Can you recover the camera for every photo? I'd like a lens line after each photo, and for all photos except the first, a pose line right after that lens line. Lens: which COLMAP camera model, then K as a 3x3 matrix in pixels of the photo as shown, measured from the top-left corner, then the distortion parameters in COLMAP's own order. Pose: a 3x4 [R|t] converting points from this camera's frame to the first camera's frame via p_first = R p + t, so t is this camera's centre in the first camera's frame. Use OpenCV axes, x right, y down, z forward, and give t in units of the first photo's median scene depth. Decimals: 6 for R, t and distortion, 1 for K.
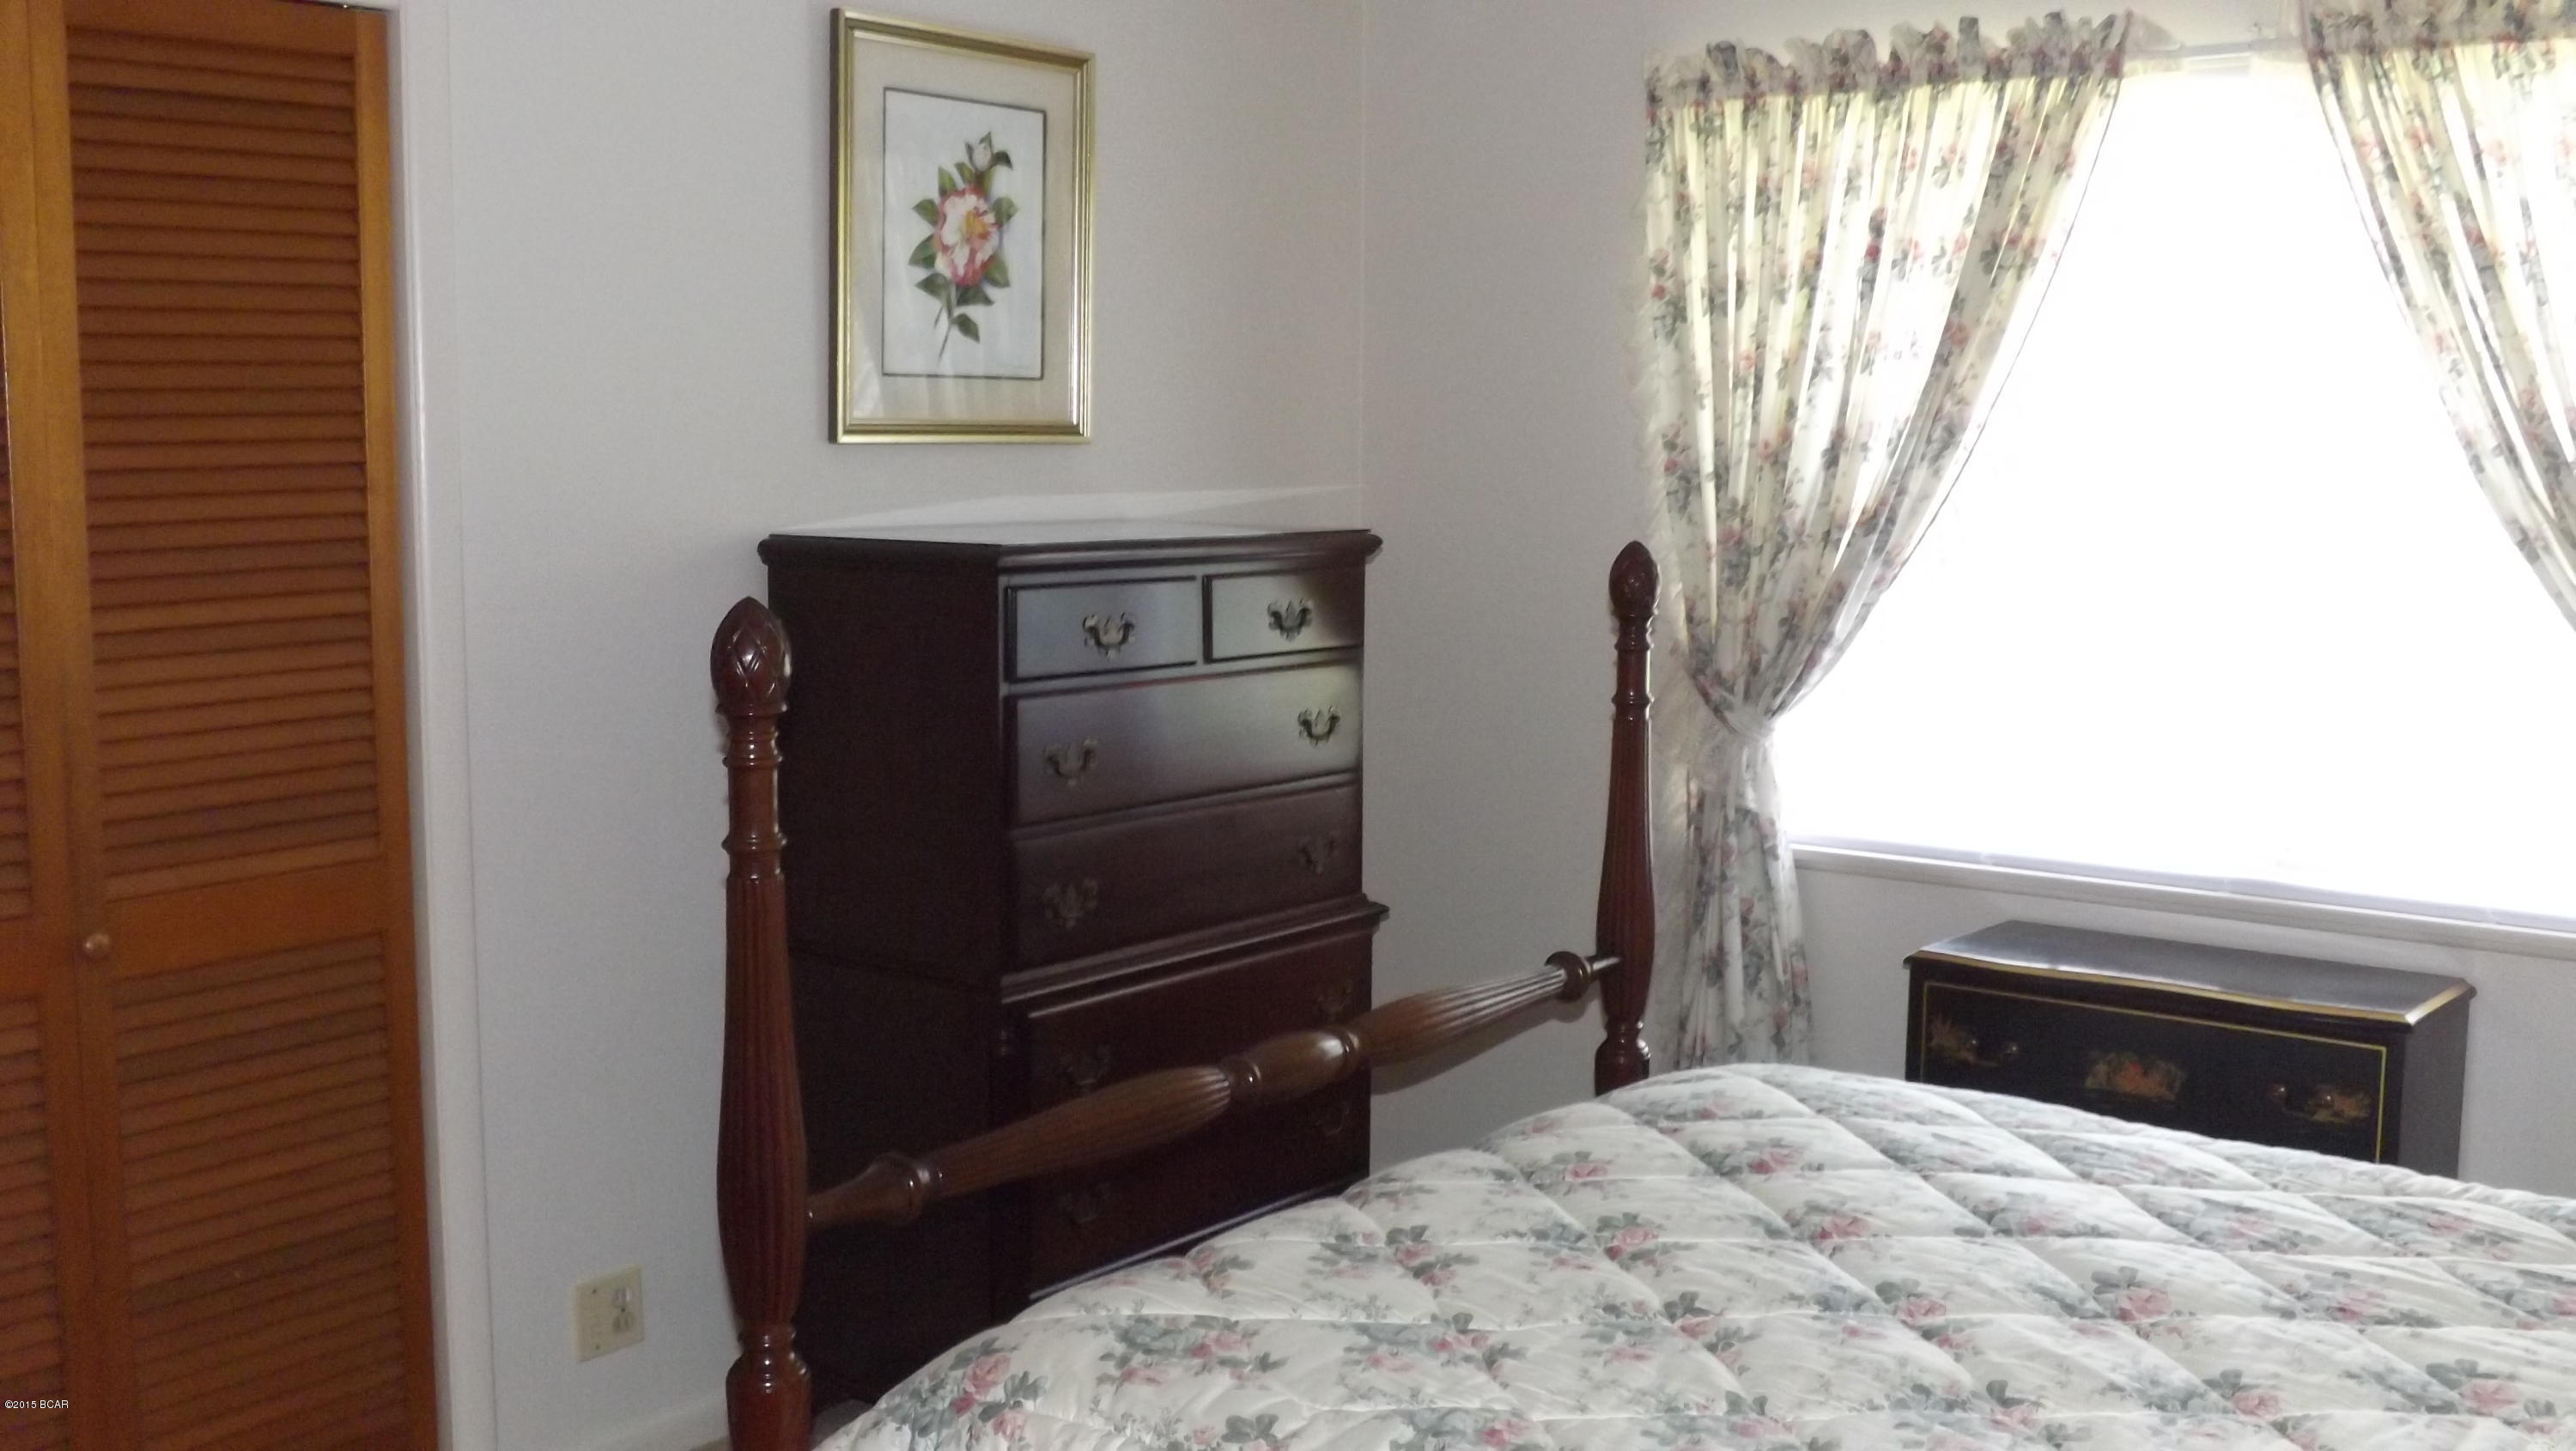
lens RADIAL K [[2473.9, 0, 1288.0], [0, 2473.9, 725.5], [0, 0, 1]] dist [-0.141743, 0.173526]
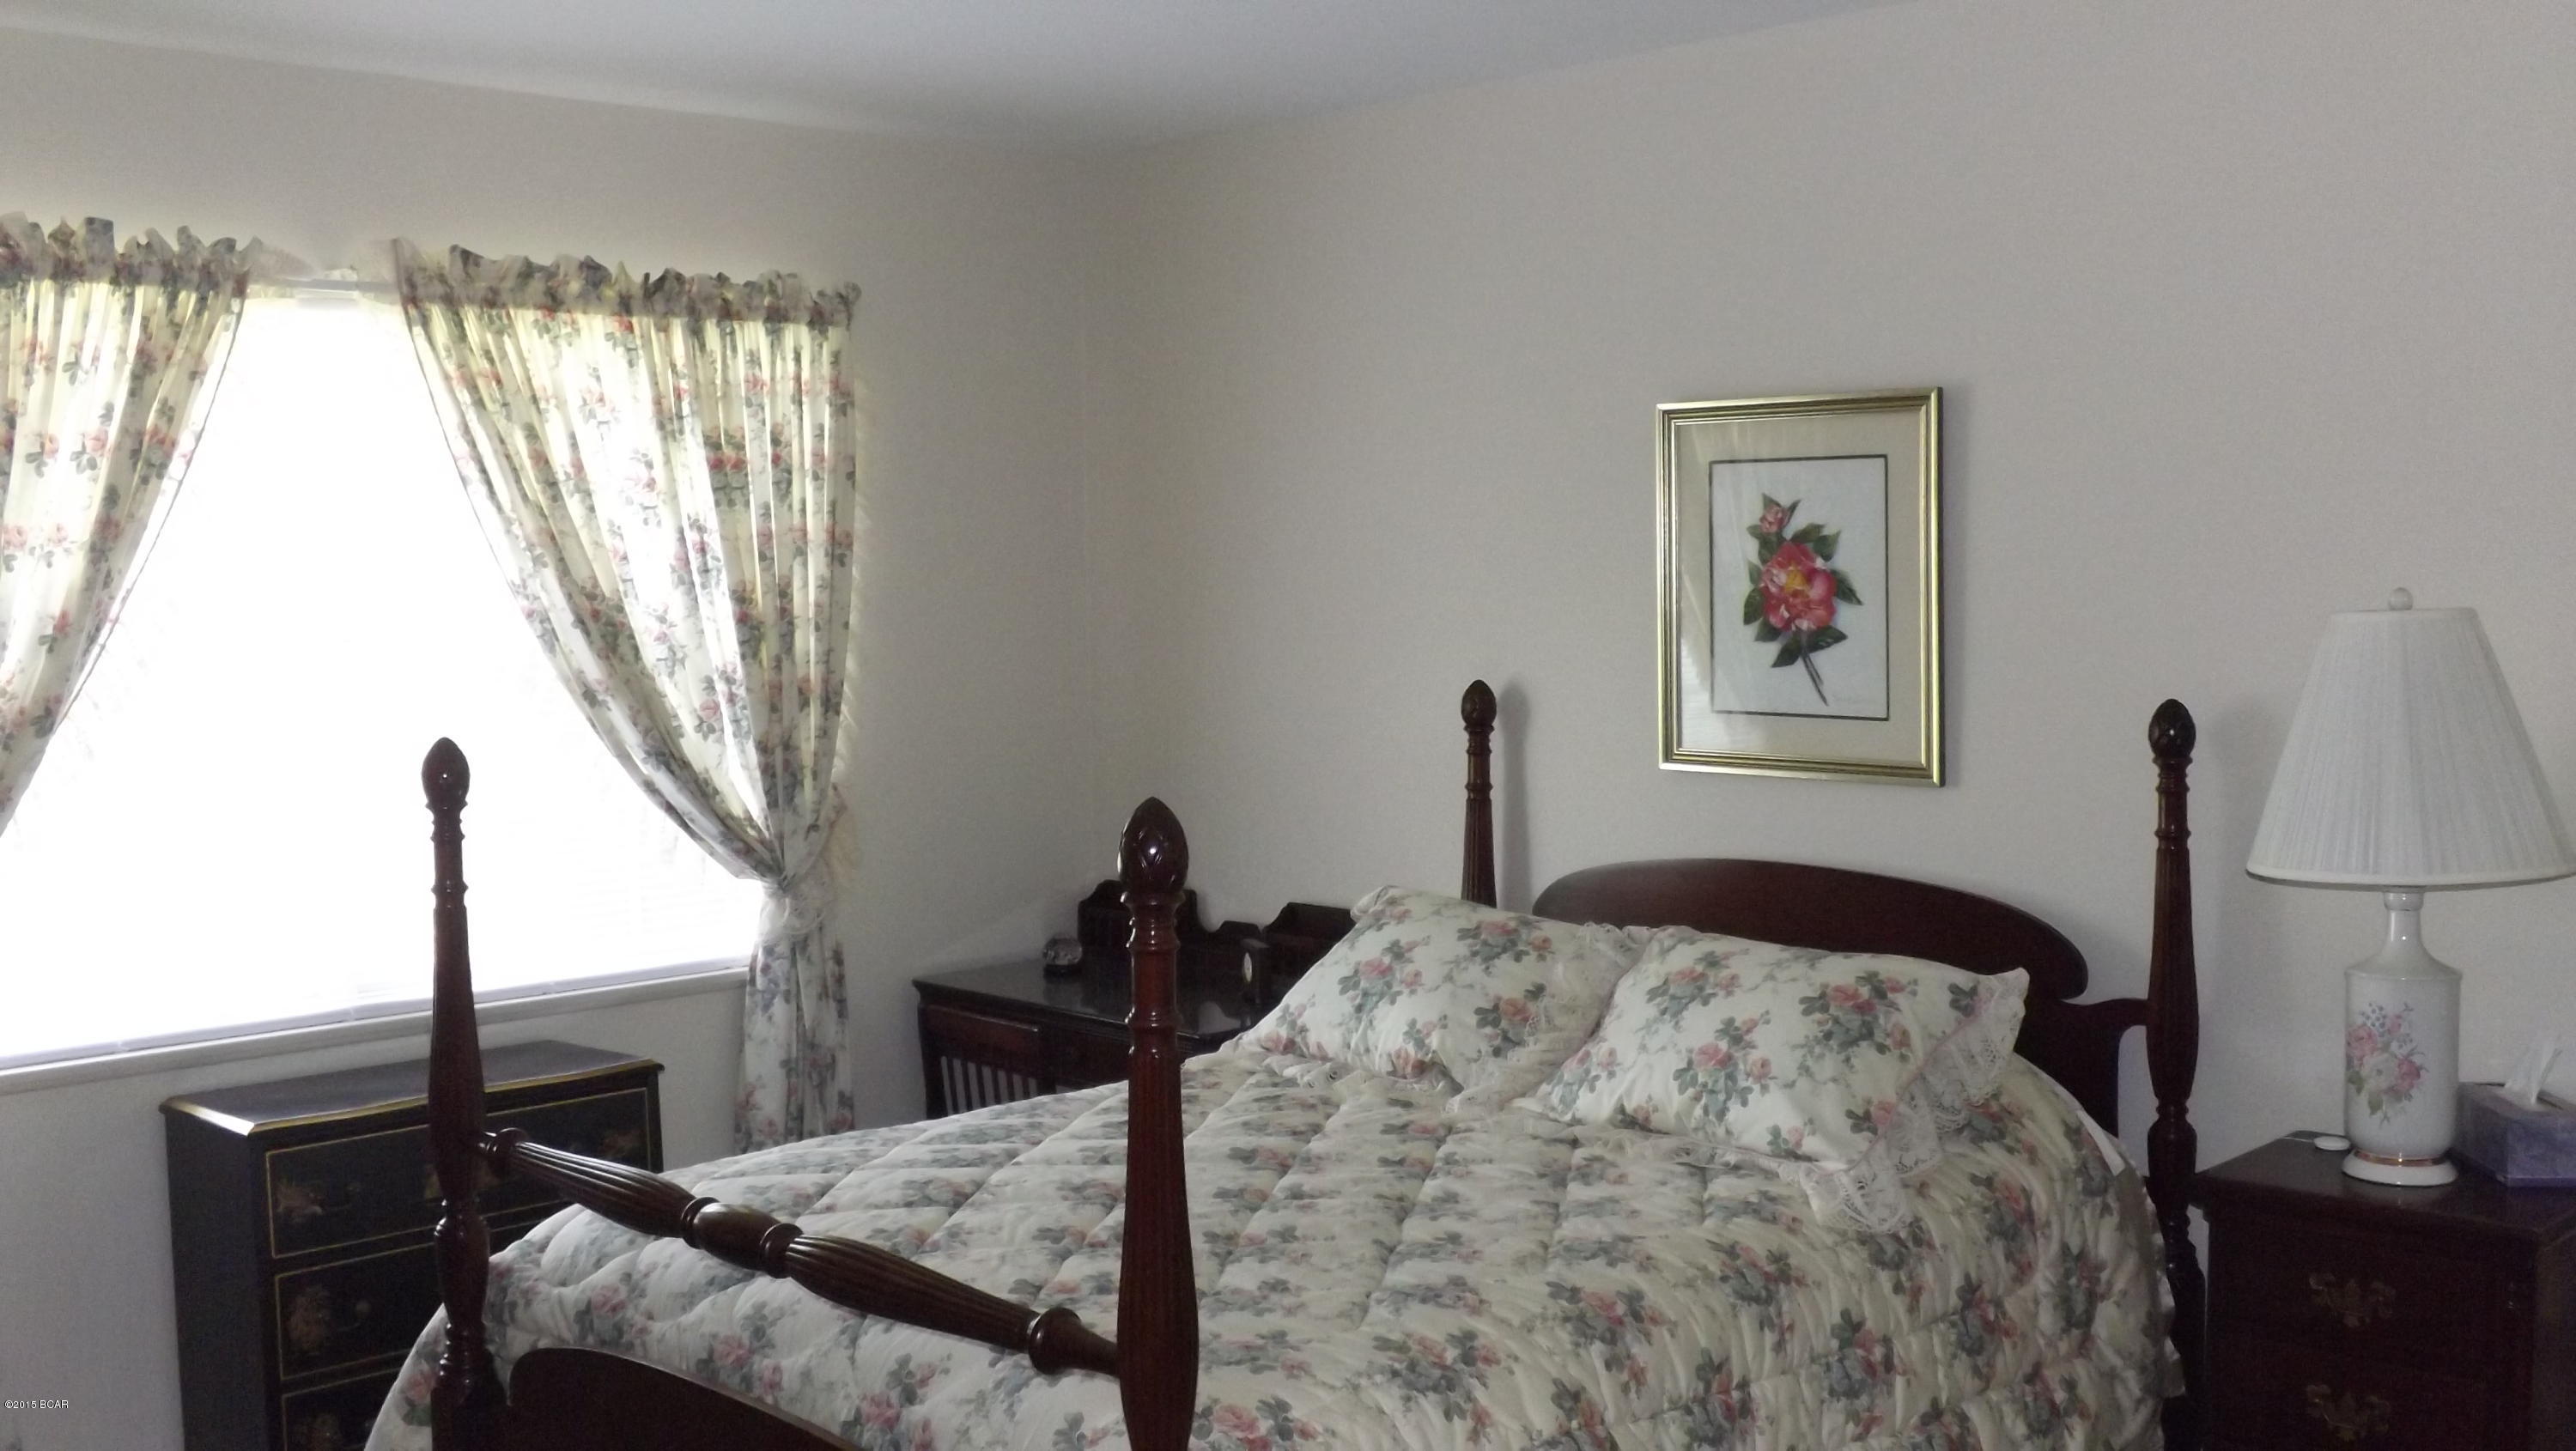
lens RADIAL K [[2473.9, 0, 1288.0], [0, 2473.9, 725.5], [0, 0, 1]] dist [-0.141743, 0.173526]
pose [[0.146851, -0.066781, 0.986902, -0.666888], [0.131571, 0.990172, 0.047425, -0.065632], [-0.980369, 0.122883, 0.154194, 0.390333]]
